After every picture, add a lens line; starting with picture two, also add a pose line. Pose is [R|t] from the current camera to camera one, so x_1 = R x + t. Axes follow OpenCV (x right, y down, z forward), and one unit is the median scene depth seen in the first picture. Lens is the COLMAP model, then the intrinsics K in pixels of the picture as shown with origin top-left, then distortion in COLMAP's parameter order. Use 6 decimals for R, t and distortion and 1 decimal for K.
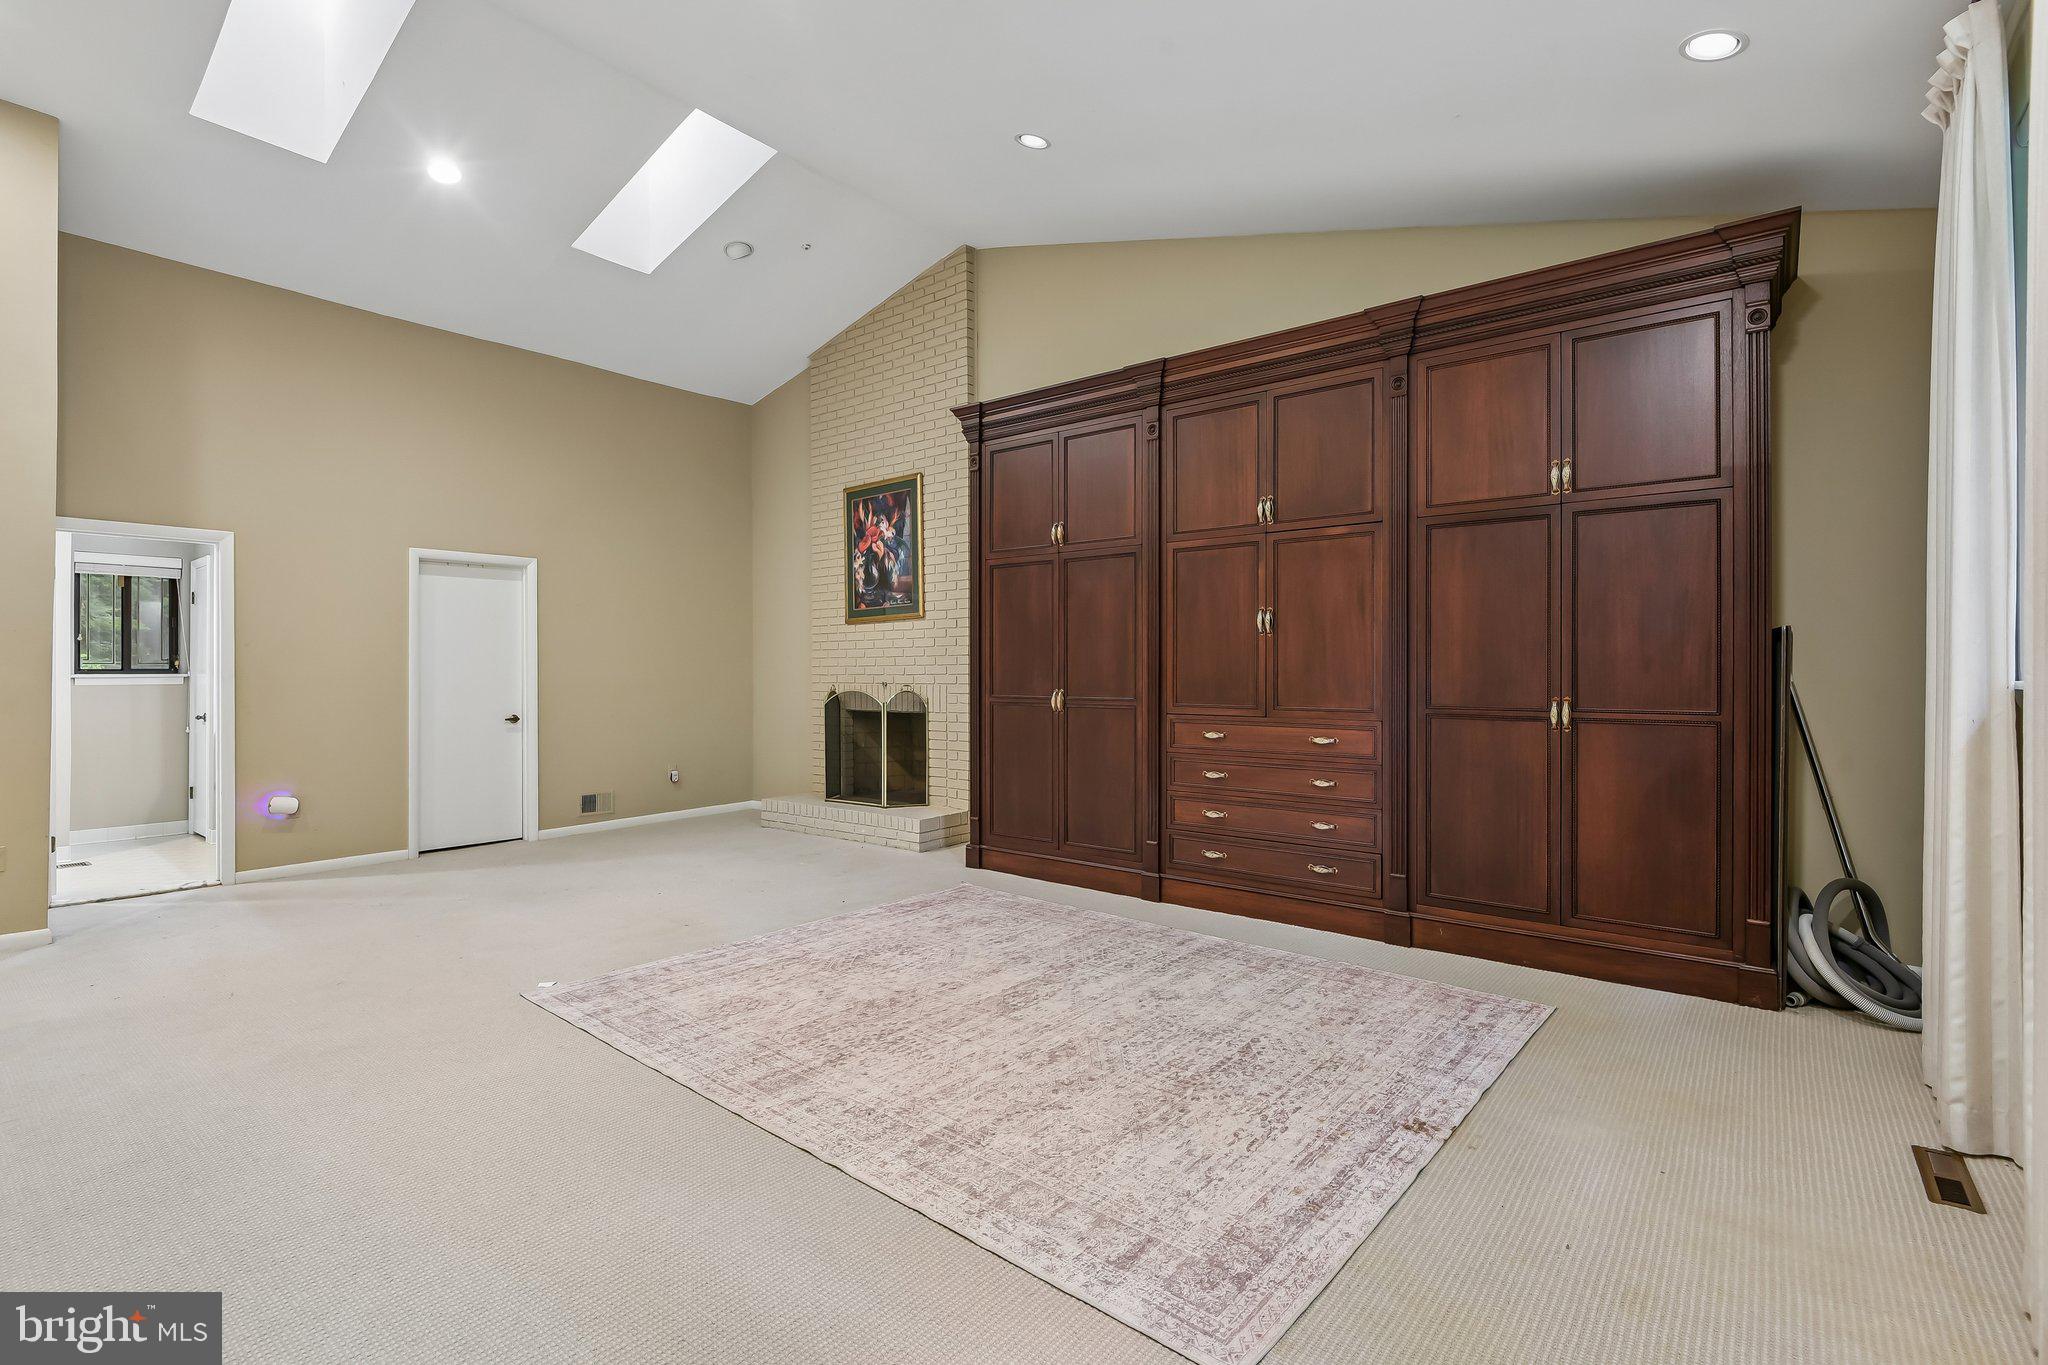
lens RADIAL K [[936.3, 0, 1030.5], [0, 936.3, 674.2], [0, 0, 1]] dist [0.001895, -0.004707]
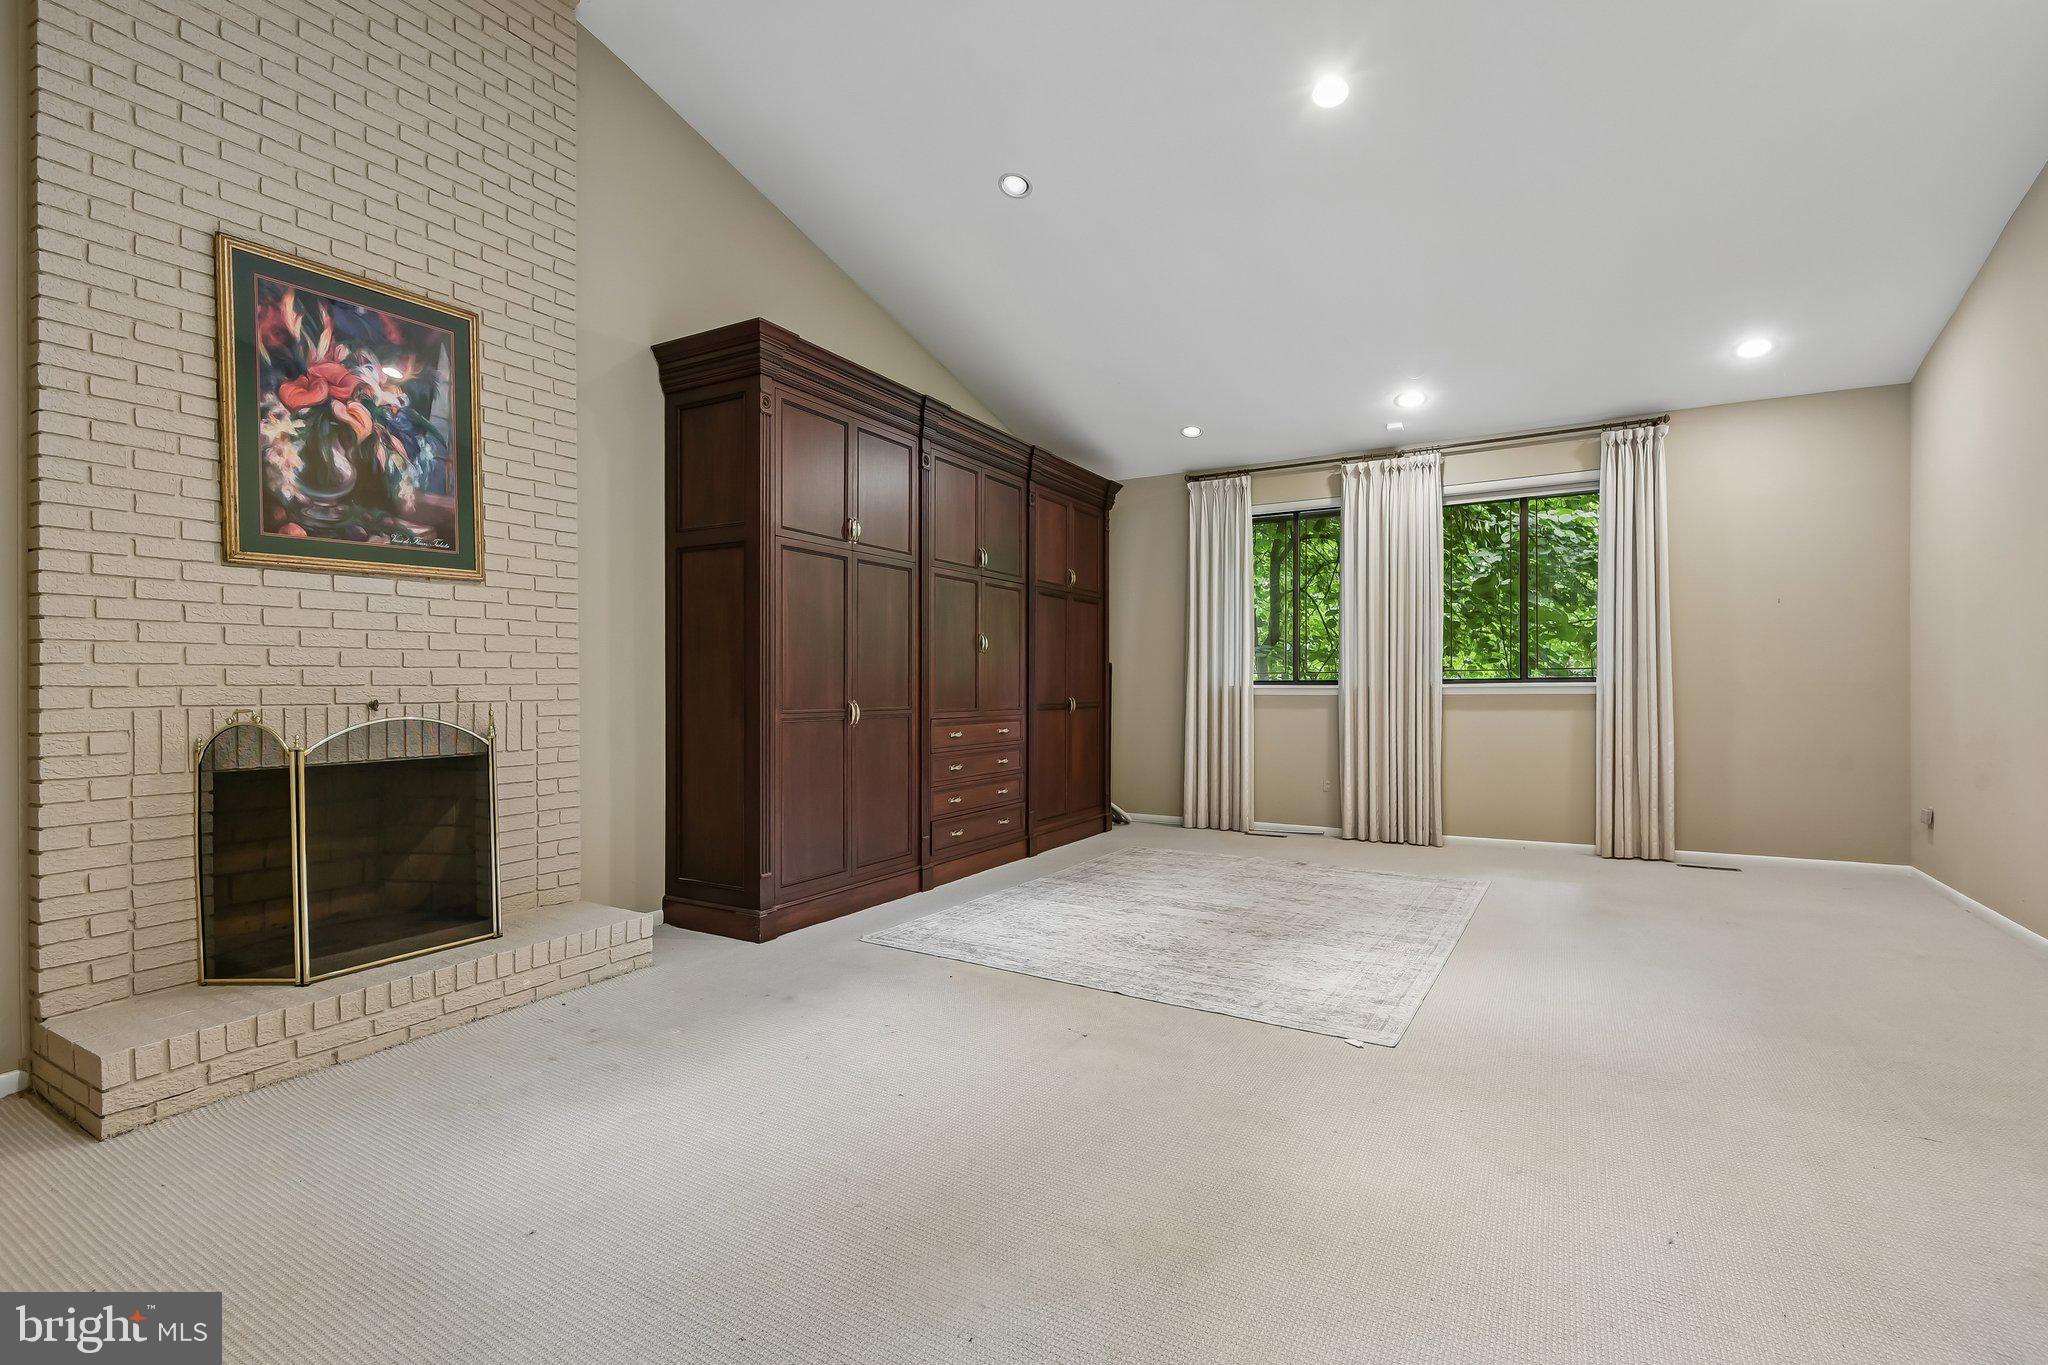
lens RADIAL K [[936.3, 0, 1021.8], [0, 936.3, 700.8], [0, 0, 1]] dist [0.001895, -0.004707]
pose [[-0.147359, -0.016982, 0.988937, -0.721178], [0.002676, 0.999842, 0.017568, 0.000836], [-0.989079, 0.005235, -0.147290, 0.783538]]
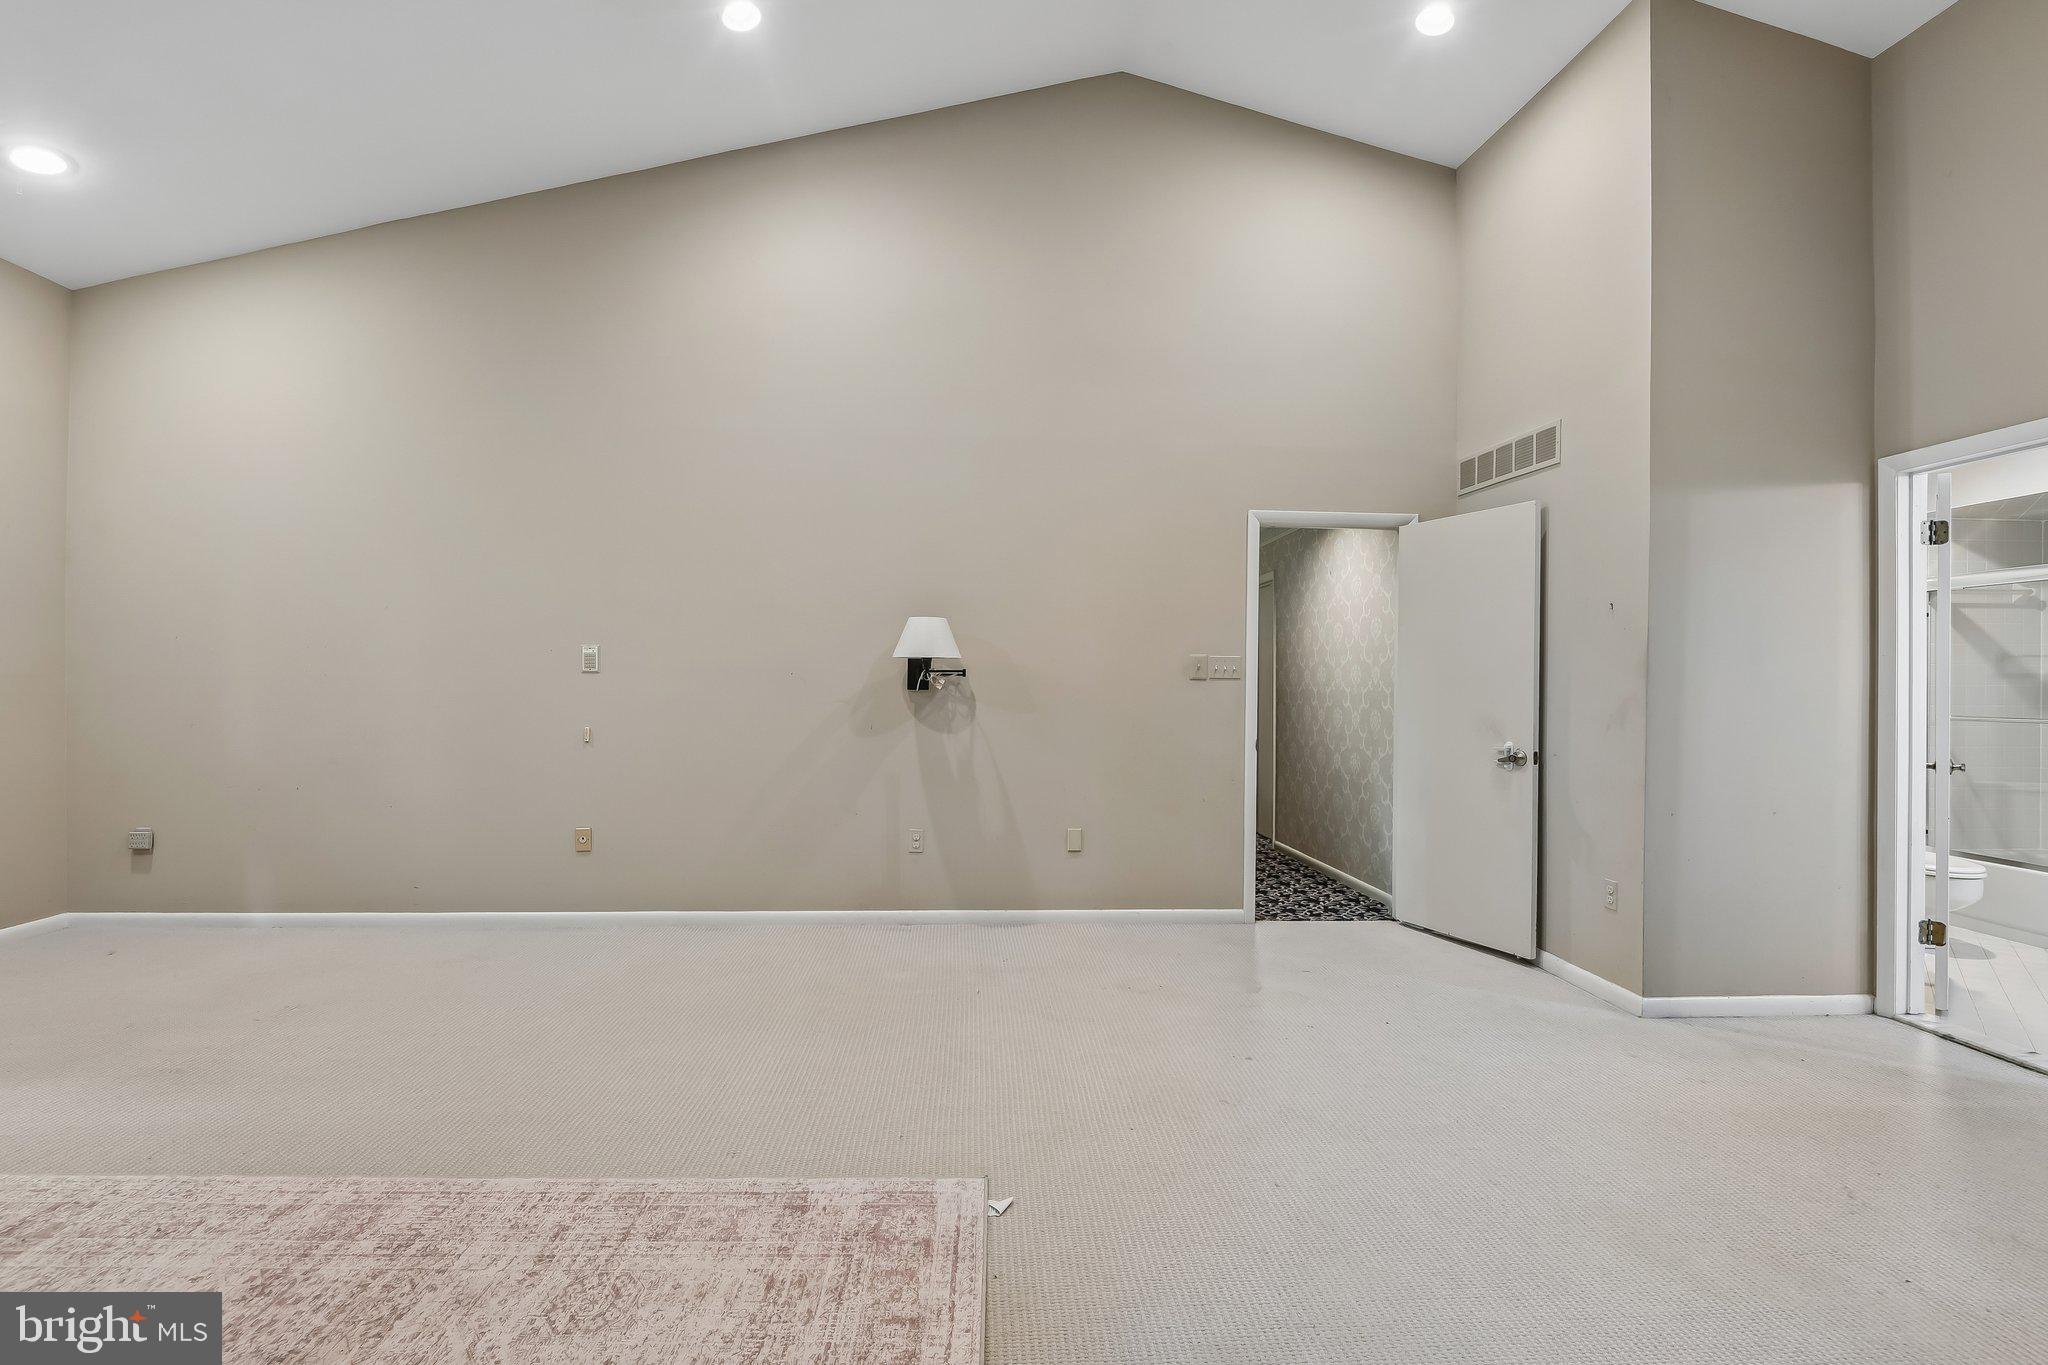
lens RADIAL K [[936.3, 0, 1014.3], [0, 936.3, 675.7], [0, 0, 1]] dist [0.001895, -0.004707]
pose [[-0.749776, -0.009744, -0.661620, -0.072504], [-0.006651, 0.999952, -0.007190, 0.002970], [0.661658, -0.000990, -0.749805, 0.792084]]
